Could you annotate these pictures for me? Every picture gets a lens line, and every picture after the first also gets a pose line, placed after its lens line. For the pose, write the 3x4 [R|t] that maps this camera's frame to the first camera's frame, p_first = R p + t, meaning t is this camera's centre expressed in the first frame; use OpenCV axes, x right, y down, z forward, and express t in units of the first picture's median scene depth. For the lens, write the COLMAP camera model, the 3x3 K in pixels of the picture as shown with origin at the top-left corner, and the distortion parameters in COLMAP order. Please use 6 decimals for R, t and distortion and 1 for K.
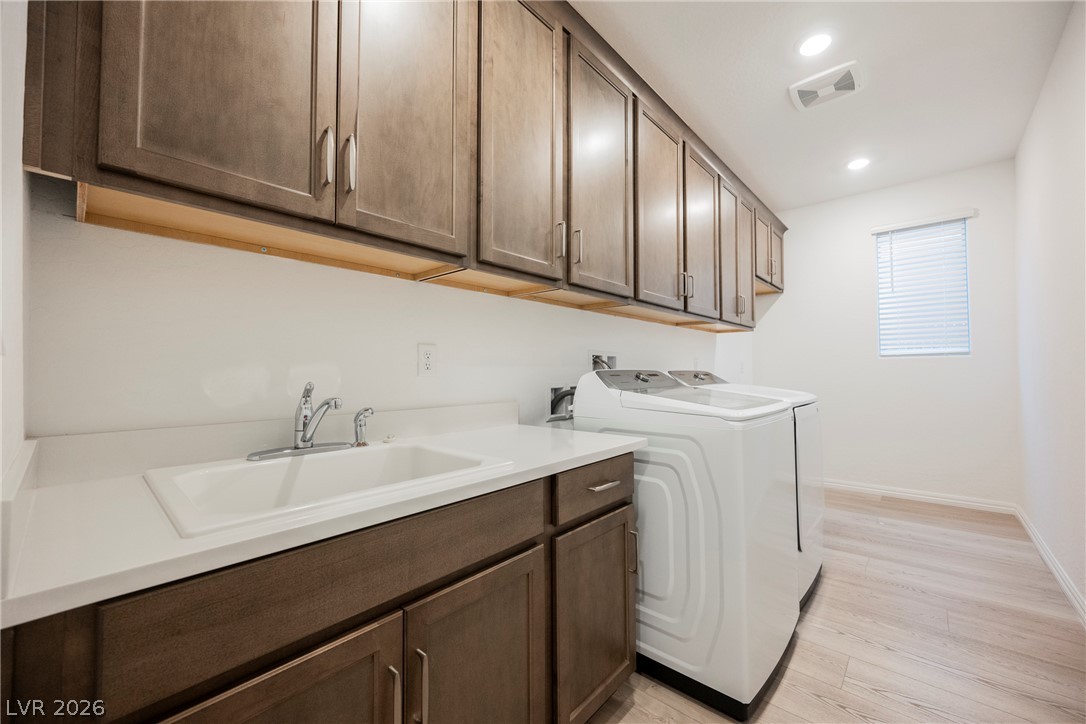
lens RADIAL K [[423.8, 0, 547.3], [0, 423.8, 355.7], [0, 0, 1]] dist [0.001039, 0.000053]
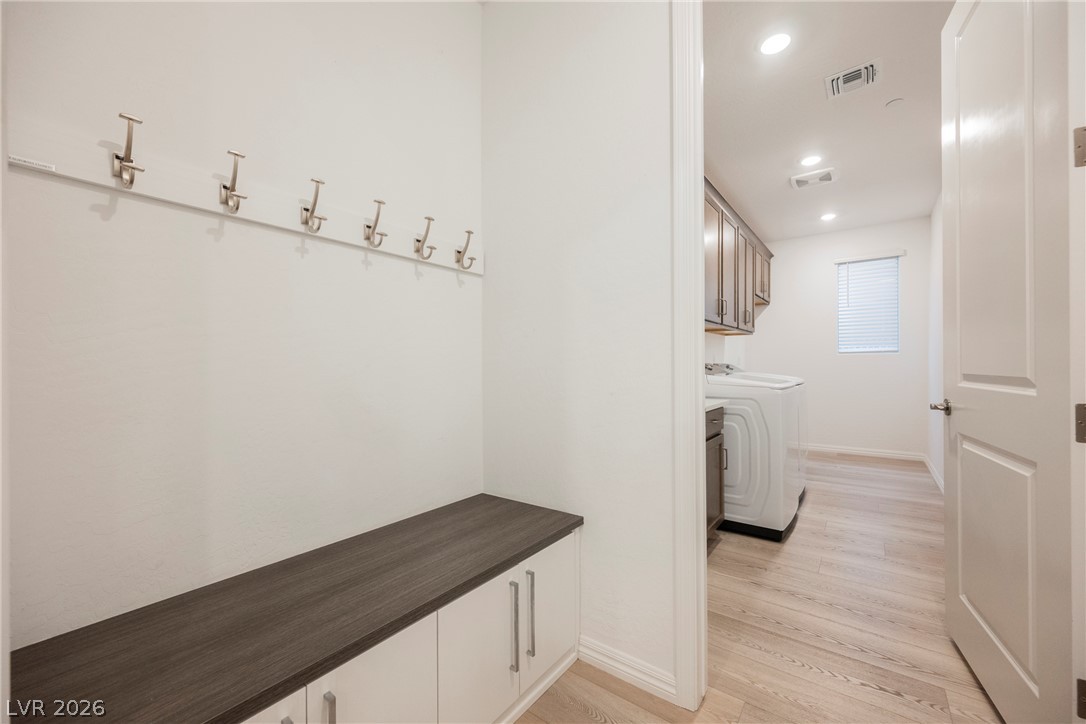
lens RADIAL K [[425.7, 0, 549.4], [0, 425.7, 362.2], [0, 0, 1]] dist [0.005704, -0.000055]
pose [[0.996116, -0.000034, 0.088049, -0.405472], [-0.002762, 0.999496, 0.031637, -0.015271], [-0.088005, -0.031758, 0.995614, -0.445443]]
